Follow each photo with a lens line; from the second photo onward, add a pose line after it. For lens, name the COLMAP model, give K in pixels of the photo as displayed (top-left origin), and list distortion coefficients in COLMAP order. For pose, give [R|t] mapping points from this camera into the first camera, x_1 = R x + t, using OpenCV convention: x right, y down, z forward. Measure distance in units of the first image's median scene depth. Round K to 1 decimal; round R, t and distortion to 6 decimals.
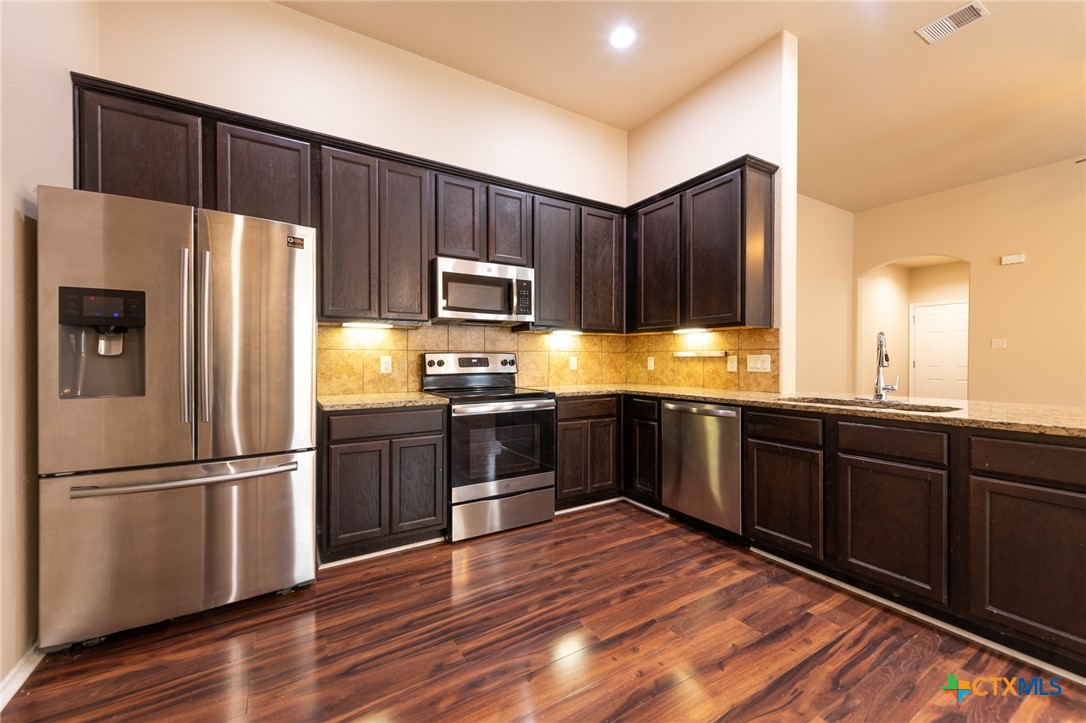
lens RADIAL K [[428.3, 0, 545.3], [0, 428.3, 361.1], [0, 0, 1]] dist [0.019051, -0.007450]
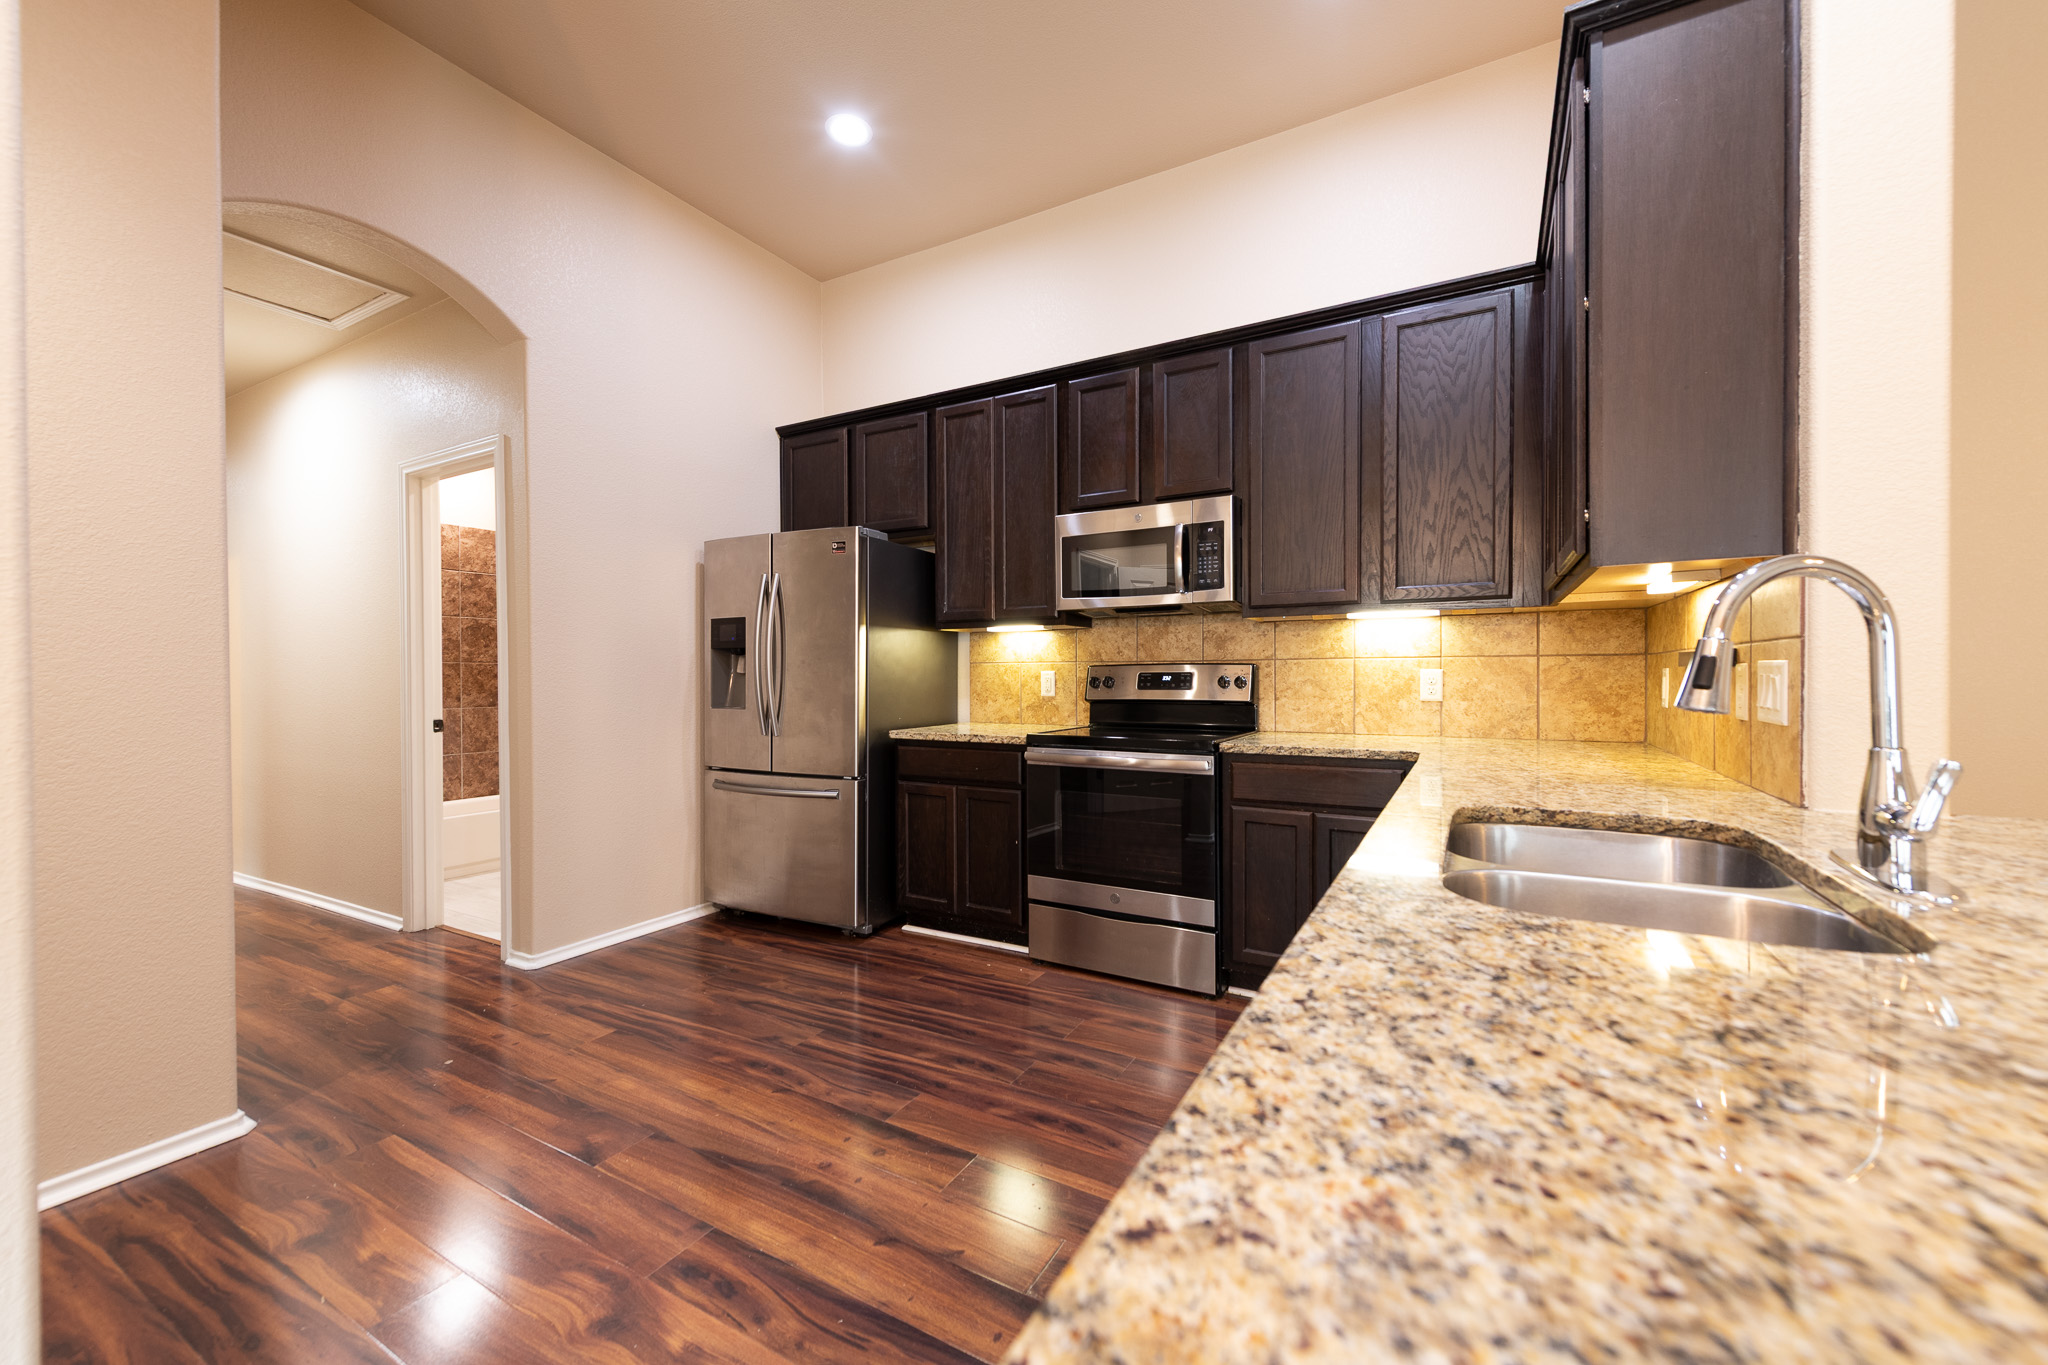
lens RADIAL K [[807.6, 0, 1028.4], [0, 807.6, 681.8], [0, 0, 1]] dist [0.019051, -0.007450]
pose [[0.483953, 0.009758, -0.875039, 0.766424], [0.000745, 0.999933, 0.011563, -0.010008], [0.875093, -0.006248, 0.483914, 0.364545]]
